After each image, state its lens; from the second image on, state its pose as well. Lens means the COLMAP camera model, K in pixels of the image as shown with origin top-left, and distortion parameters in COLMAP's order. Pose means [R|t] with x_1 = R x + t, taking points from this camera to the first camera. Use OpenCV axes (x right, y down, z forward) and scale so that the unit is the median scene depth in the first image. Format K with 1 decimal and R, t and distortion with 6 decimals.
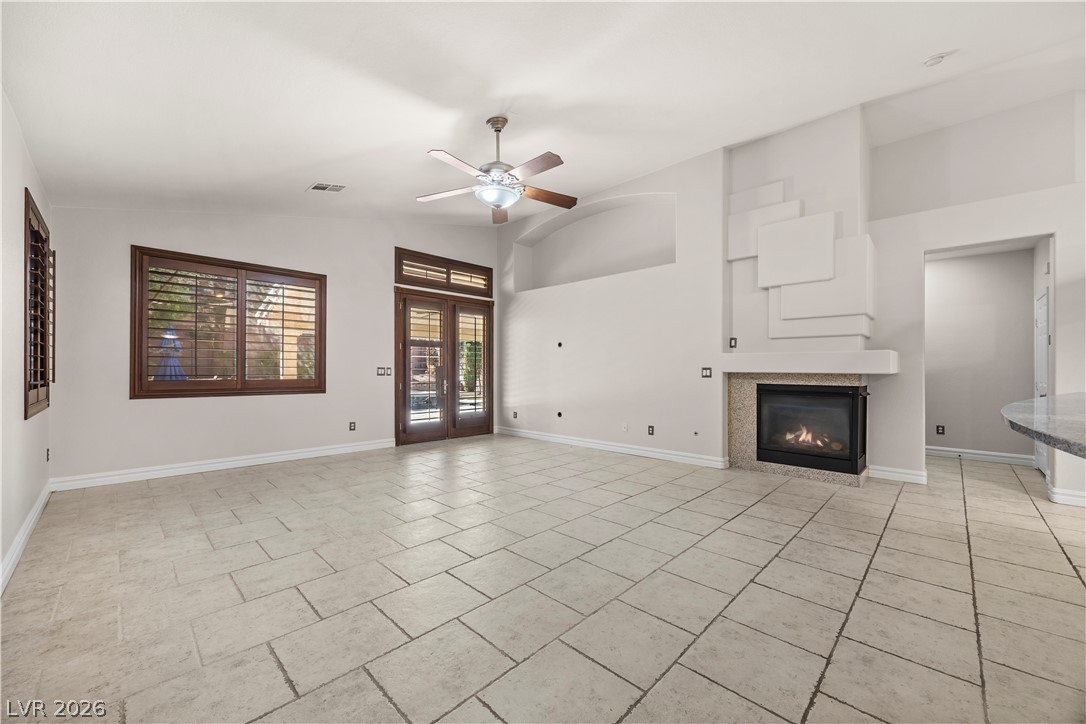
lens RADIAL K [[414.1, 0, 541.0], [0, 414.1, 366.9], [0, 0, 1]] dist [-0.007294, -0.000036]
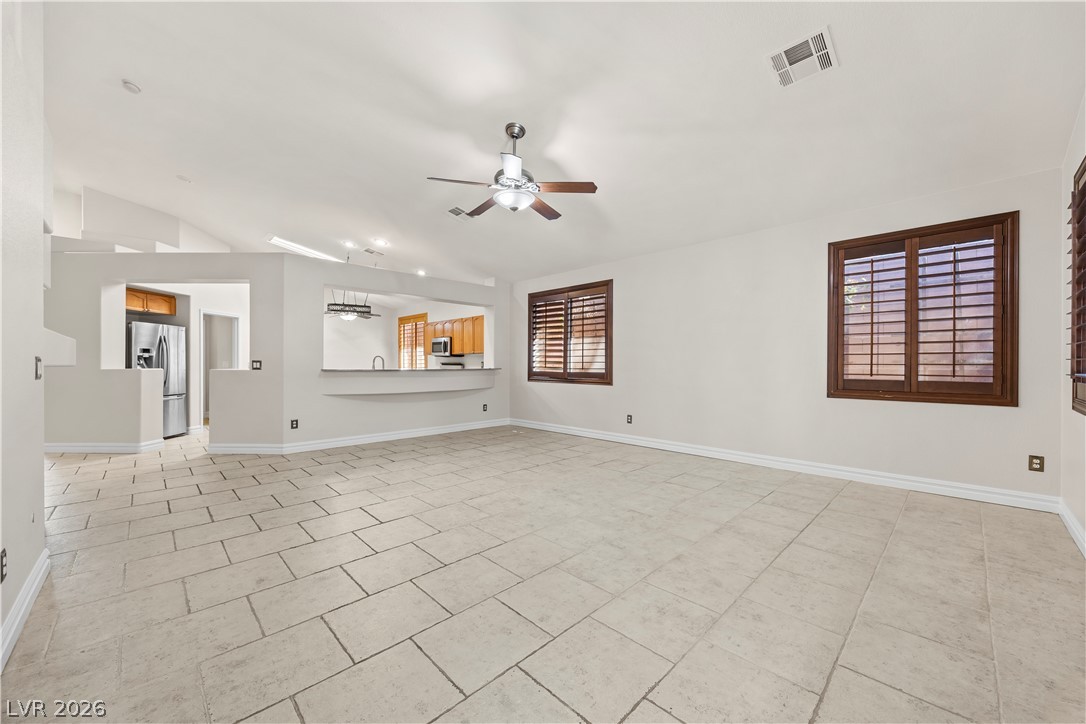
lens RADIAL K [[414.1, 0, 544.9], [0, 414.1, 363.9], [0, 0, 1]] dist [-0.007294, -0.000036]
pose [[-0.999744, -0.002220, 0.022515, -0.194783], [-0.002283, 0.999994, -0.002775, 0.010930], [-0.022509, -0.002826, -0.999743, 1.906742]]
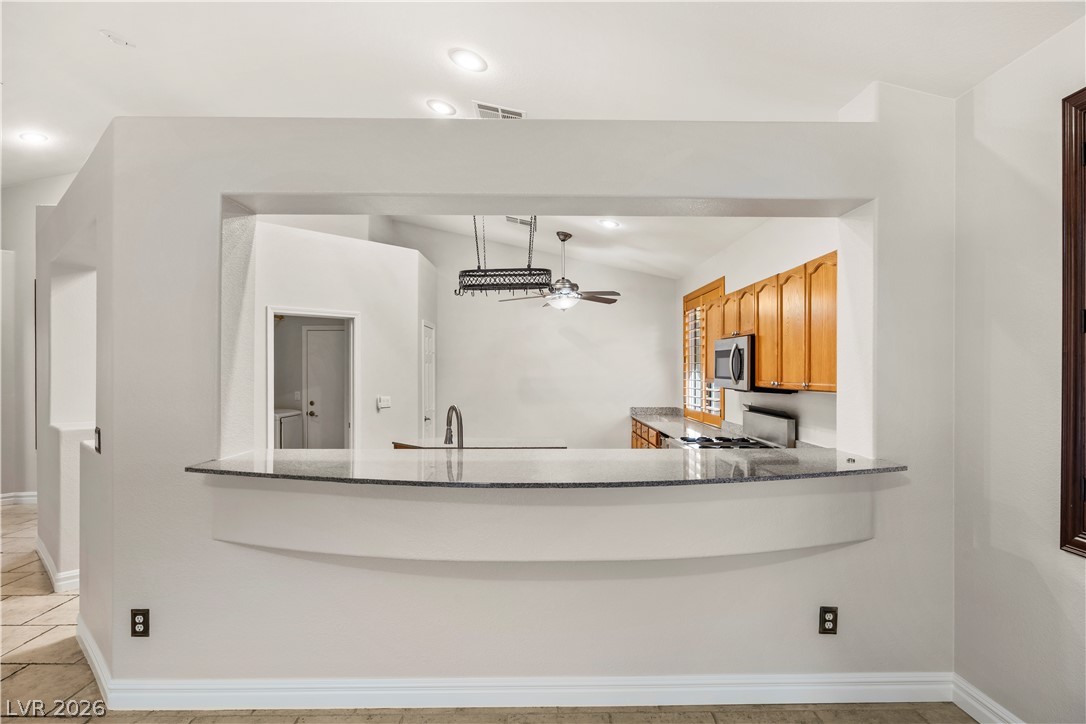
lens RADIAL K [[582.8, 0, 543.5], [0, 582.8, 372.1], [0, 0, 1]] dist [0.000171, 0.000197]
pose [[-0.710994, -0.002078, 0.703195, -0.156034], [-0.003601, 0.999993, -0.000686, -0.025955], [-0.703189, -0.003020, -0.710997, 1.361679]]
